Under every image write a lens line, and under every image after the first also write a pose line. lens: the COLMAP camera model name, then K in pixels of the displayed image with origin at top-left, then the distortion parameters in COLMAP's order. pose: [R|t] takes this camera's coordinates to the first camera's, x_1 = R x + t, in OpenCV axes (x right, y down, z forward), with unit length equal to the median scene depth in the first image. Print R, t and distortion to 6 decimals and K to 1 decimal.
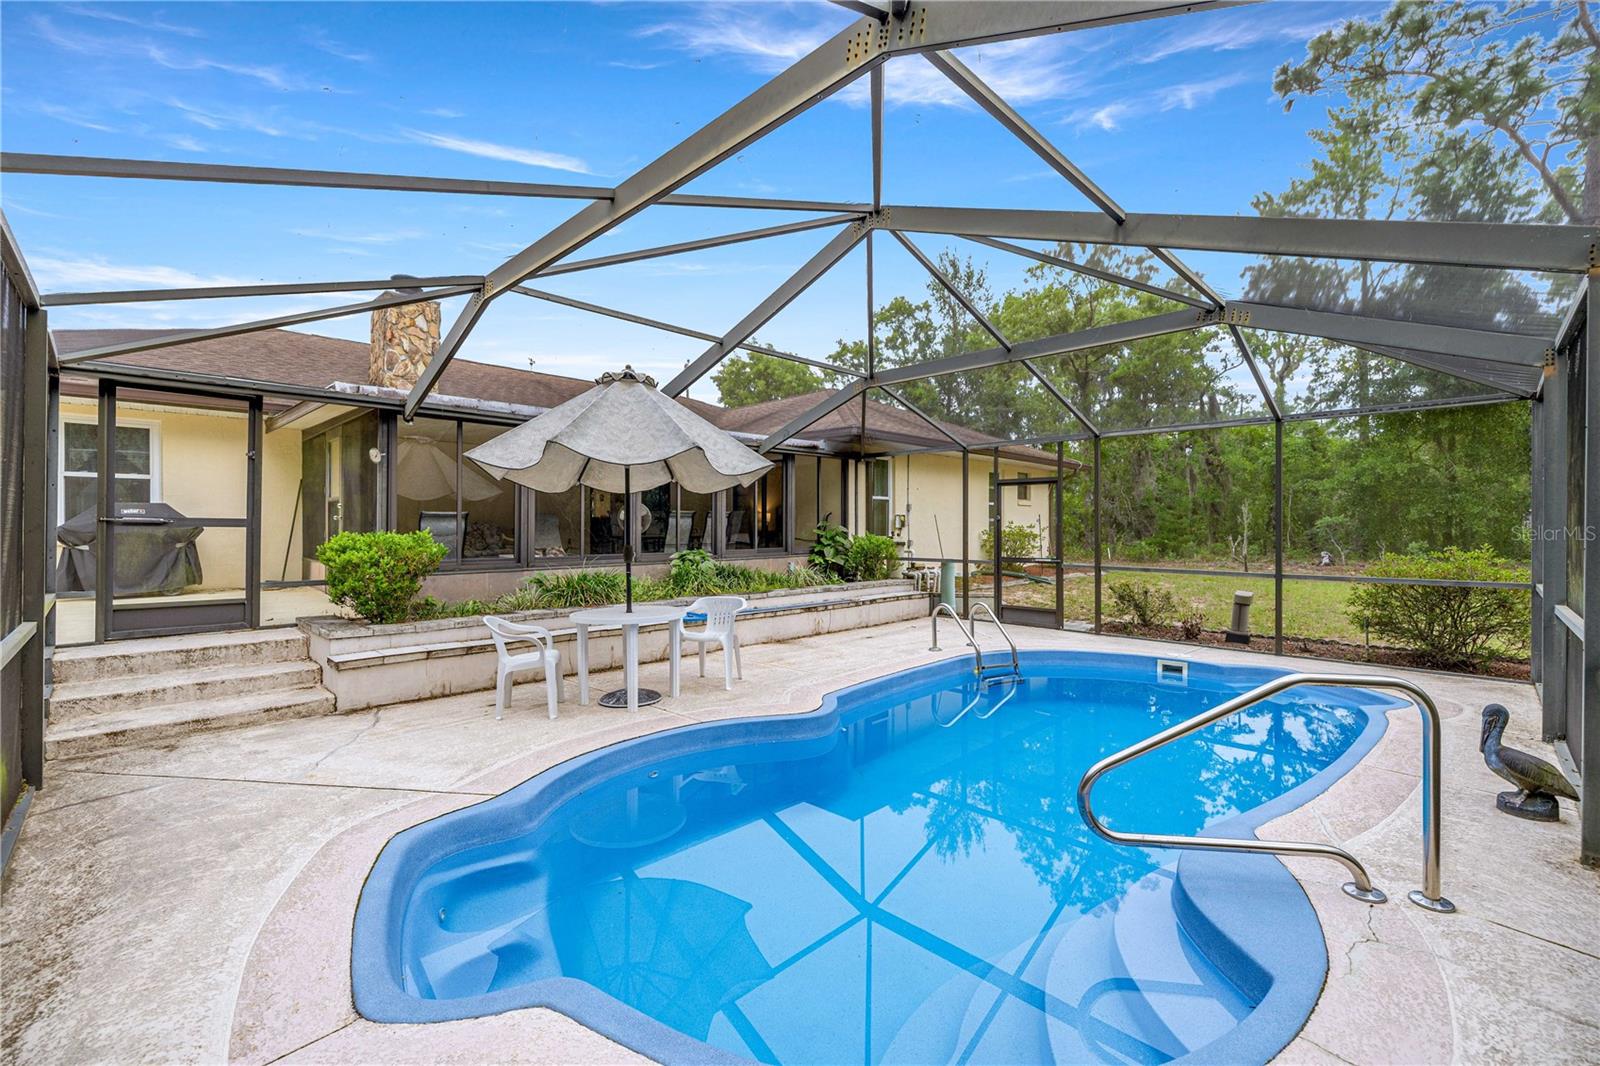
lens RADIAL K [[671.6, 0, 795.9], [0, 671.6, 523.6], [0, 0, 1]] dist [0.001663, -0.000518]
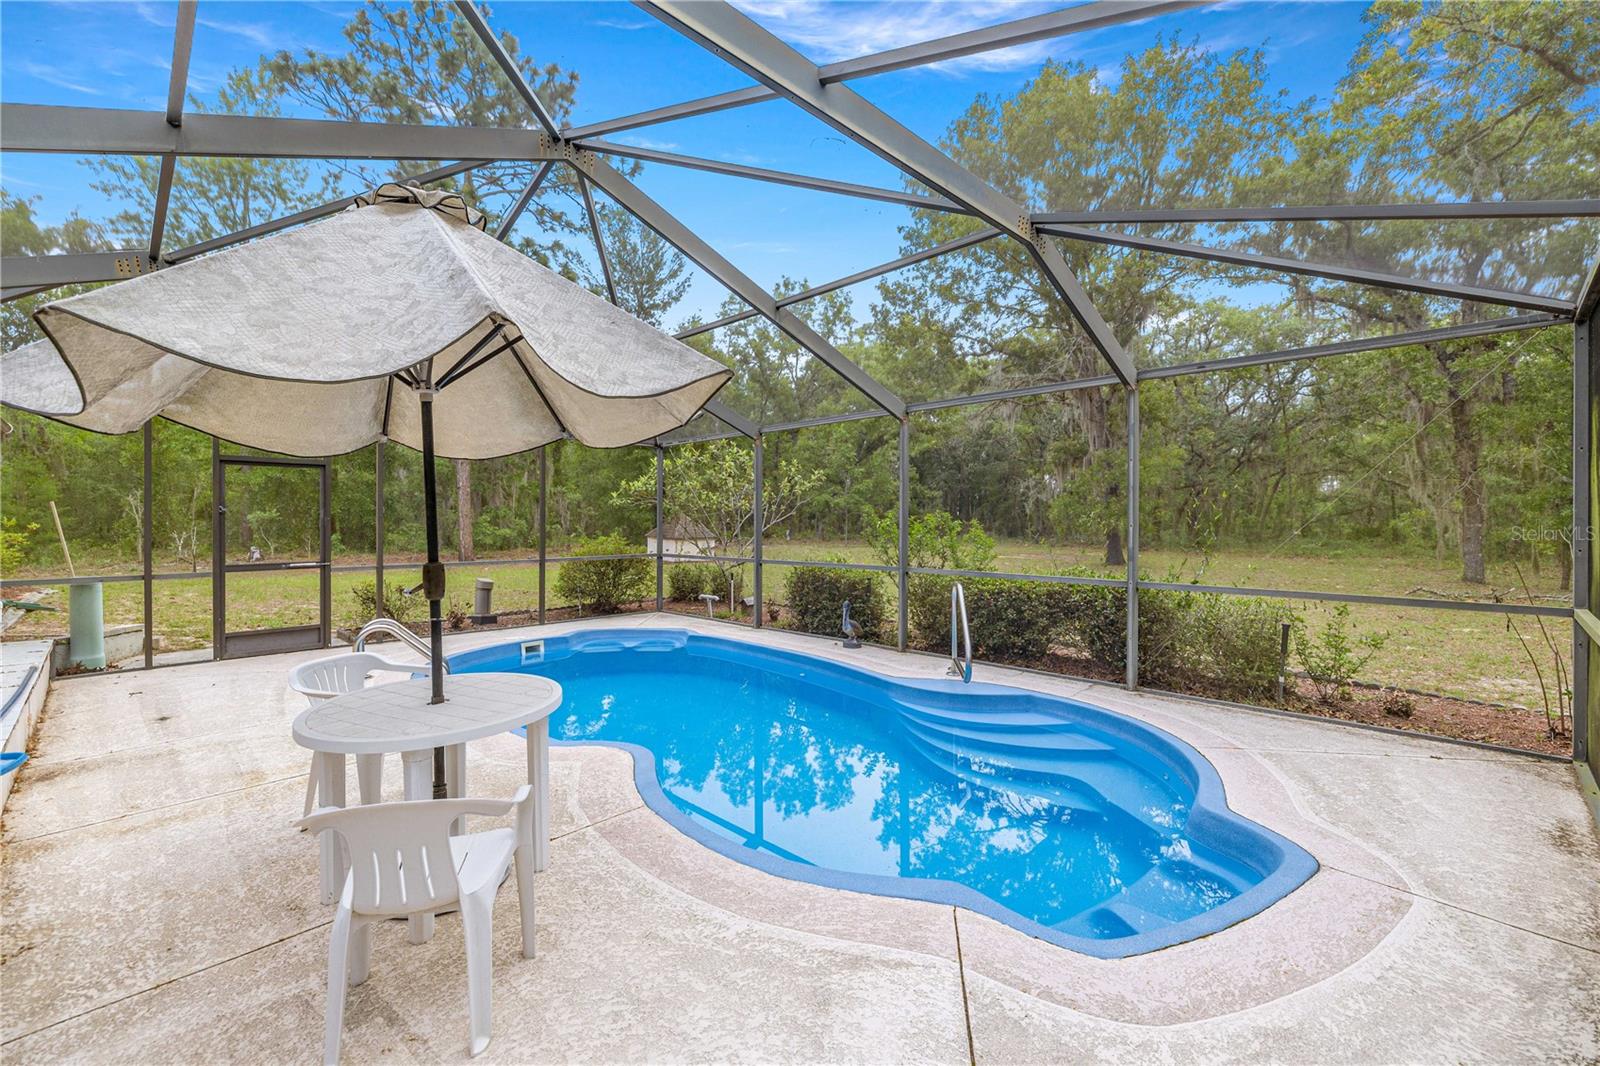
lens RADIAL K [[674.9, 0, 797.3], [0, 674.9, 544.6], [0, 0, 1]] dist [0.000366, -0.000236]
pose [[-0.004466, -0.037517, 0.999286, -0.901590], [-0.001908, 0.999294, 0.037509, 0.002393], [-0.999988, -0.001739, -0.004534, 0.932130]]
